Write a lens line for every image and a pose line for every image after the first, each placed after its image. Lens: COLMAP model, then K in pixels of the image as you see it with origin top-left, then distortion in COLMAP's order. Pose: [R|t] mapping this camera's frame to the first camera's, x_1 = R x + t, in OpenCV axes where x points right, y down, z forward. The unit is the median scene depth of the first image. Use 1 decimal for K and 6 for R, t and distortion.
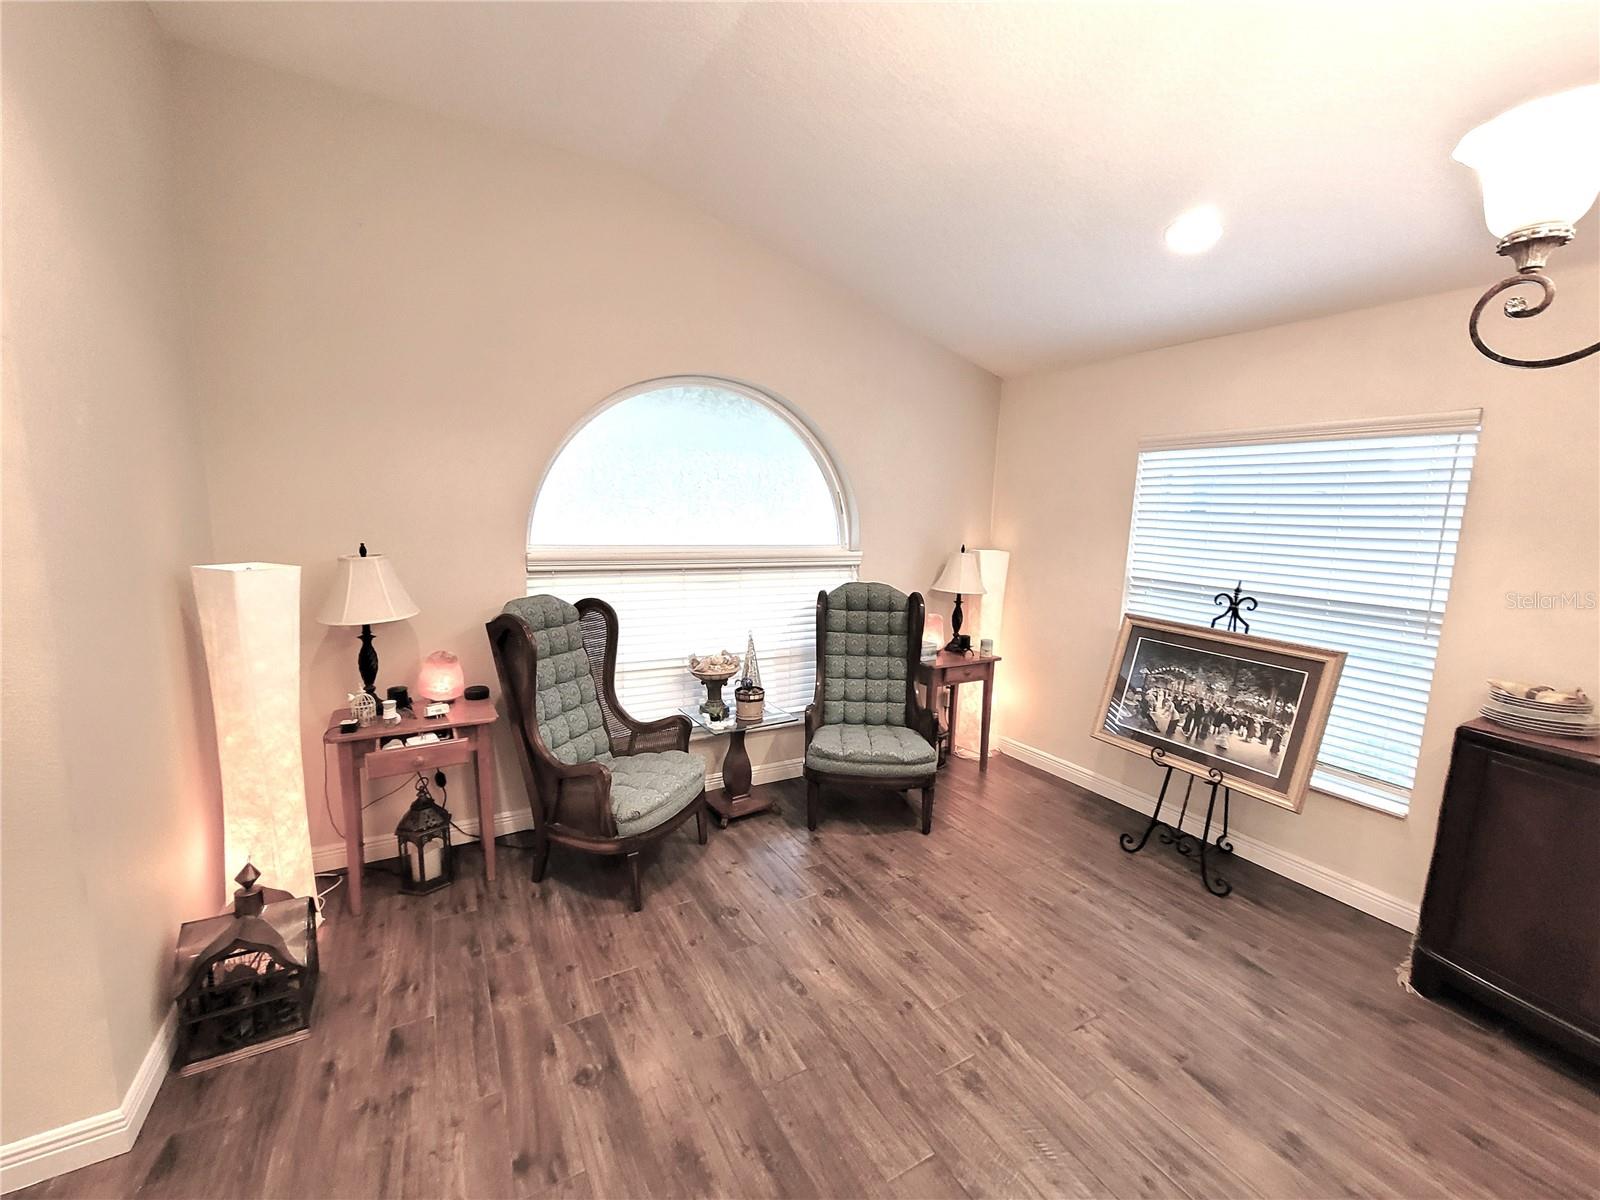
lens RADIAL K [[655.0, 0, 798.5], [0, 655.0, 608.1], [0, 0, 1]] dist [-0.012573, 0.006079]
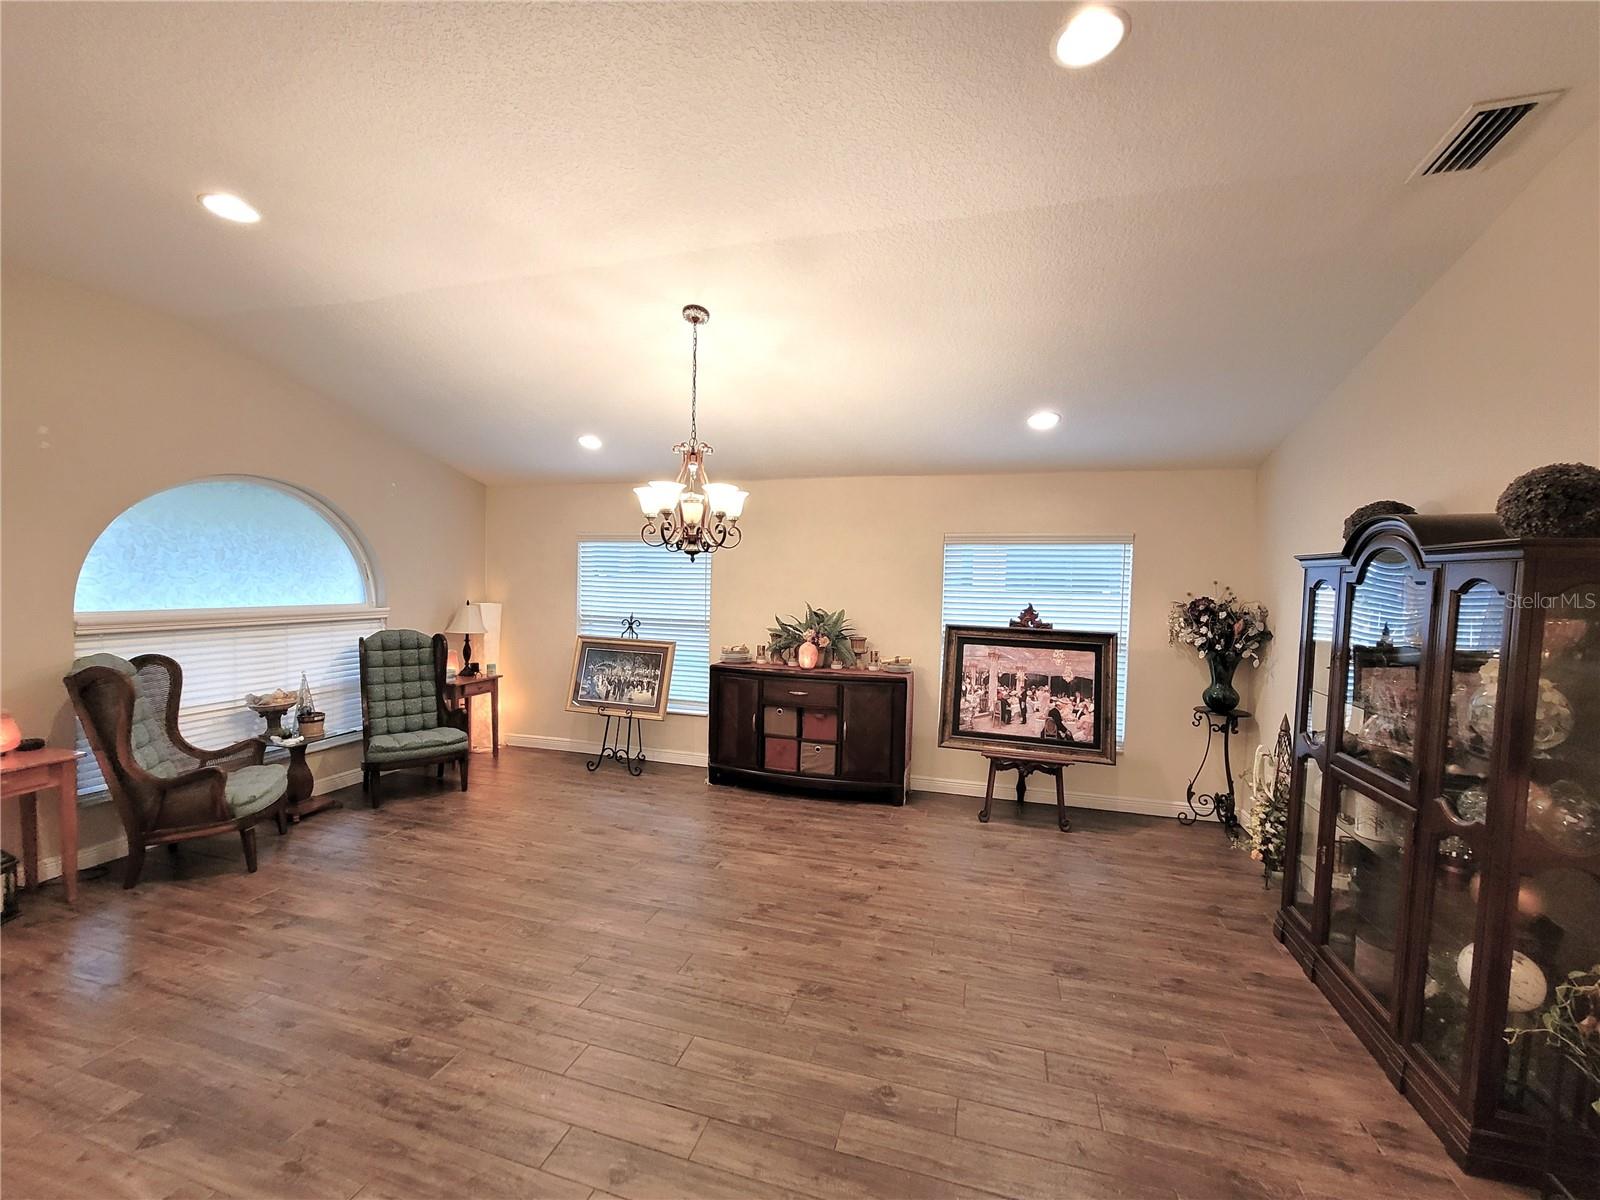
lens RADIAL K [[654.2, 0, 800.8], [0, 654.2, 610.0], [0, 0, 1]] dist [-0.006618, 0.000242]
pose [[0.716275, -0.047053, 0.696230, -0.280862], [0.104745, 0.993670, -0.040606, 0.075294], [-0.689912, 0.102012, 0.716669, -0.660711]]
